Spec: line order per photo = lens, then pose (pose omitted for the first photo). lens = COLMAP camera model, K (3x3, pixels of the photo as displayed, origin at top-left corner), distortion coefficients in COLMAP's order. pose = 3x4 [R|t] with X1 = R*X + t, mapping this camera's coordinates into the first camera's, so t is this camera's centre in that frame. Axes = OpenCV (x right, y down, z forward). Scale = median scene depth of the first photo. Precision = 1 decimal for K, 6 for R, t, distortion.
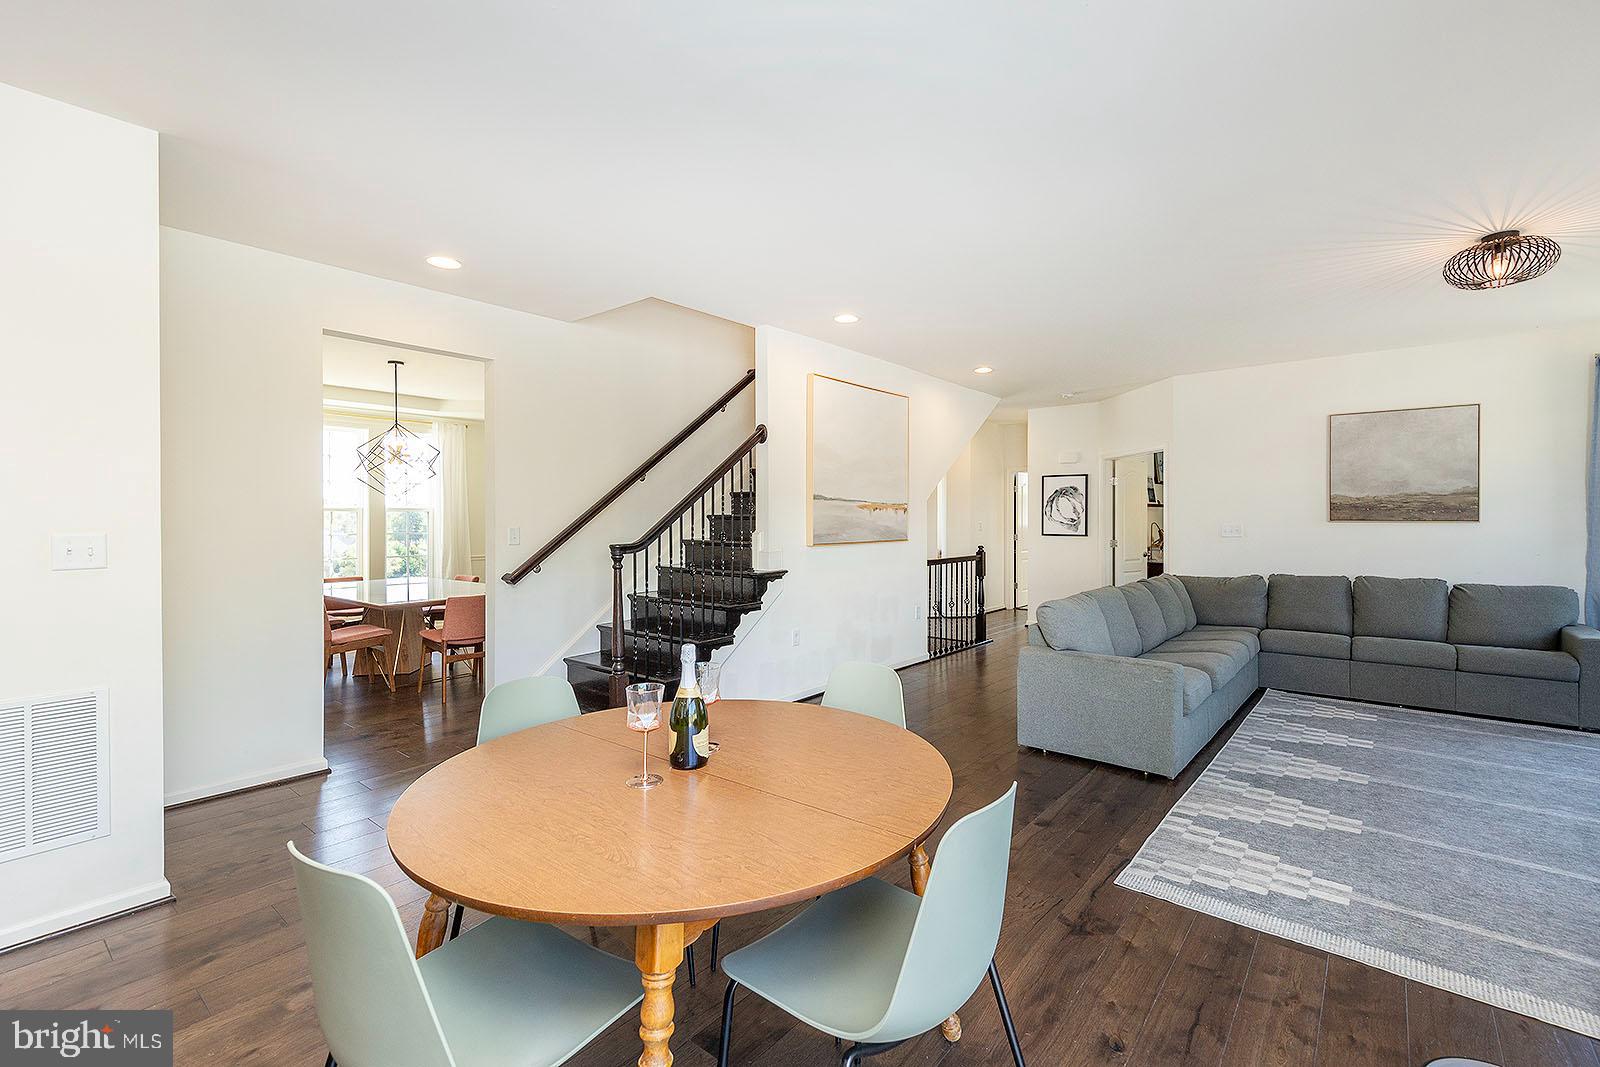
lens RADIAL K [[686.1, 0, 878.8], [0, 686.1, 522.2], [0, 0, 1]] dist [0.002470, 0.000233]
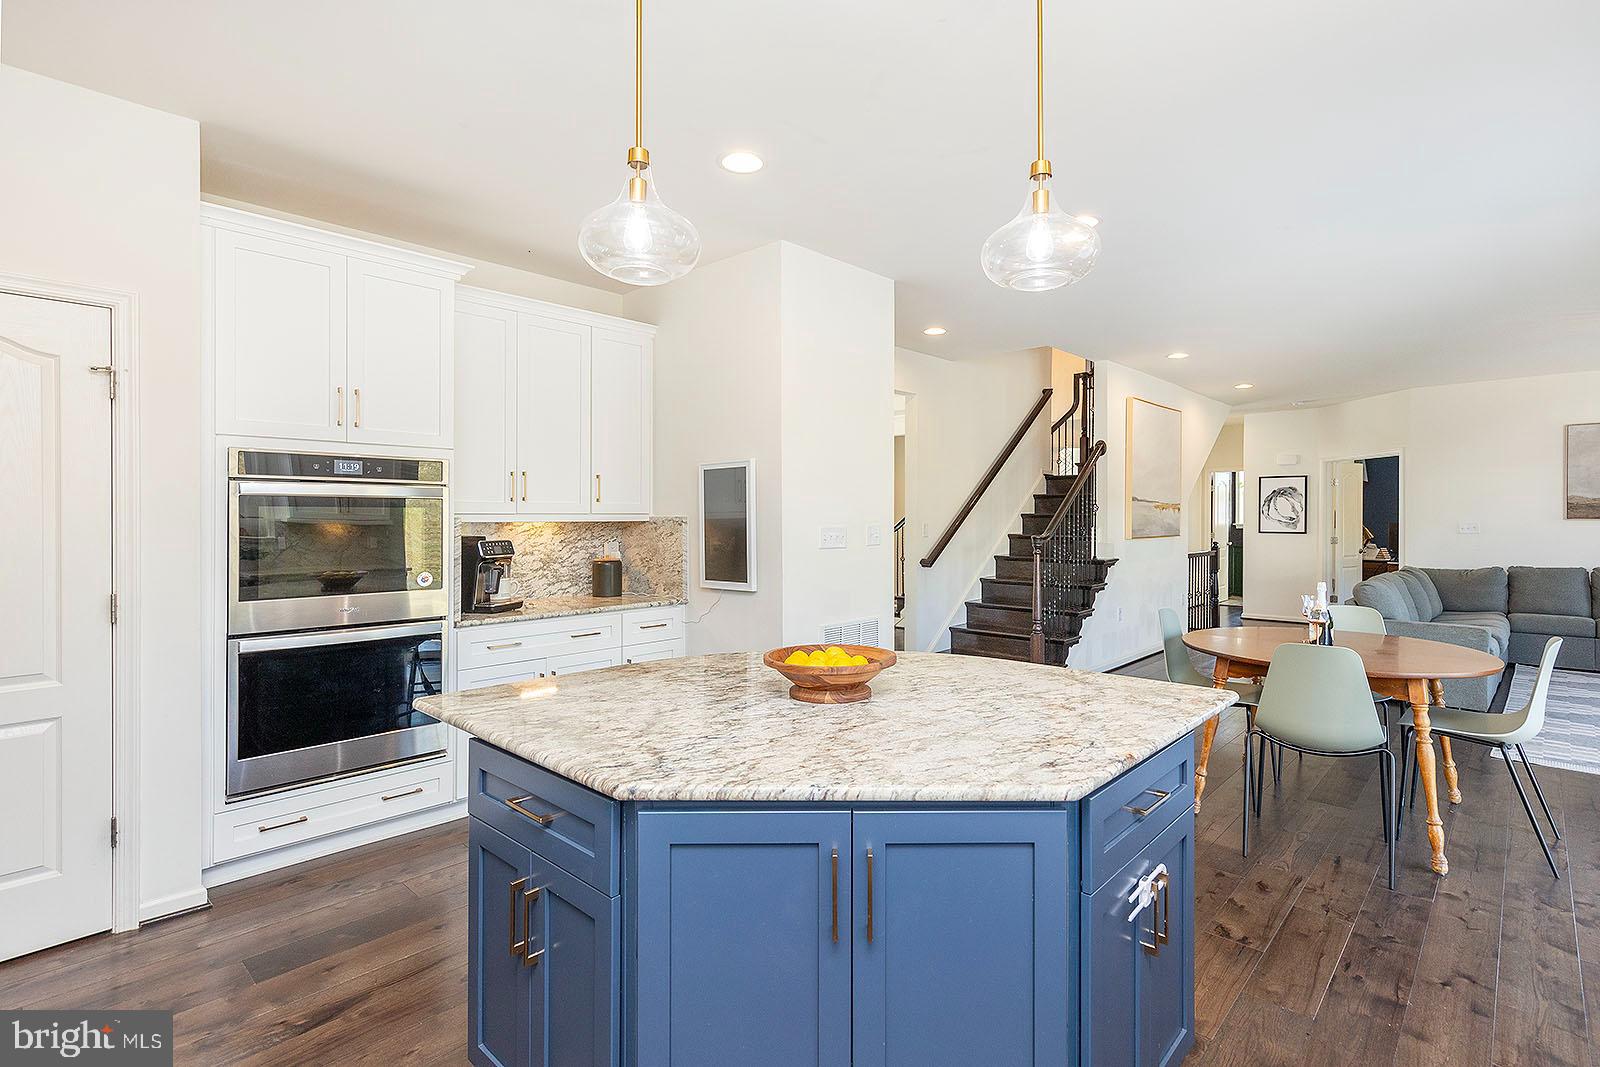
lens RADIAL K [[772.0, 0, 879.6], [0, 772.0, 523.5], [0, 0, 1]] dist [-0.002869, -0.000783]
pose [[0.997543, 0.000785, -0.070049, -0.369200], [-0.000701, 0.999999, 0.001234, 0.004940], [0.070050, -0.001182, 0.997543, -0.328484]]
